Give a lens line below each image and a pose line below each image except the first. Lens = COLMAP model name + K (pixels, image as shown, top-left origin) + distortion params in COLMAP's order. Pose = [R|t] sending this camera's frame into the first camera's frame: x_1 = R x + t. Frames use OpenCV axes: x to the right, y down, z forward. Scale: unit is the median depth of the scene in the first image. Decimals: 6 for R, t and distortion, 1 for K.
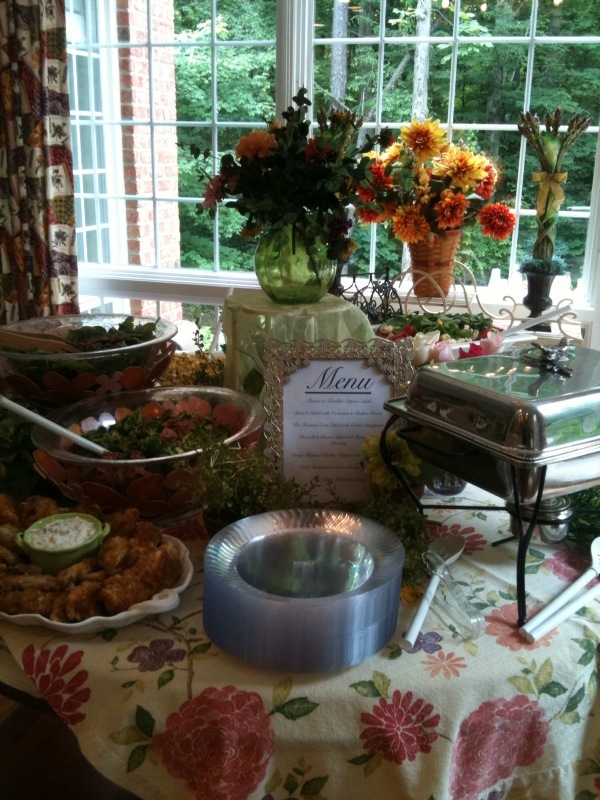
lens RADIAL K [[807.5, 0, 300.2], [0, 807.5, 363.0], [0, 0, 1]] dist [-0.027666, -0.040969]
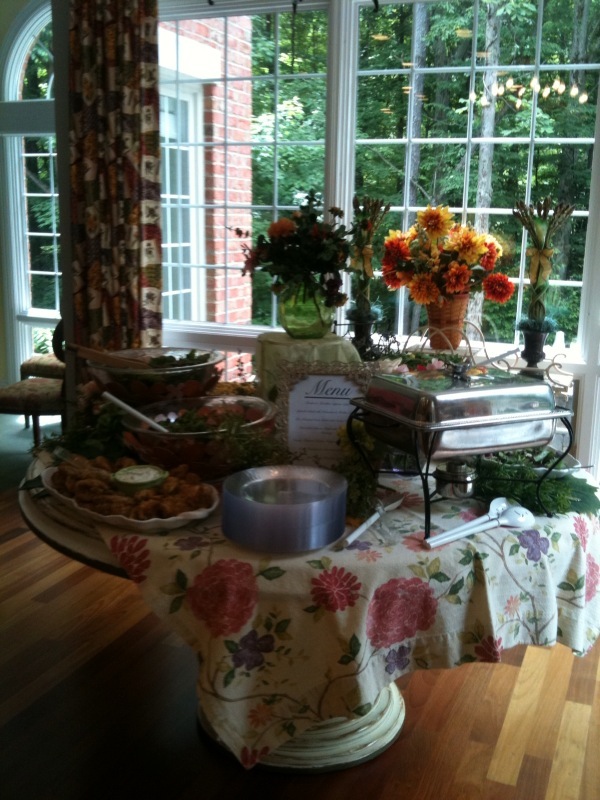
lens RADIAL K [[833.5, 0, 300.0], [0, 833.5, 400.0], [0, 0, 1]] dist [-0.068006, -0.008574]
pose [[0.993319, 0.025952, -0.112449, 0.167754], [-0.031367, 0.998418, -0.046658, 0.113025], [0.111061, 0.049874, 0.992561, -0.497771]]
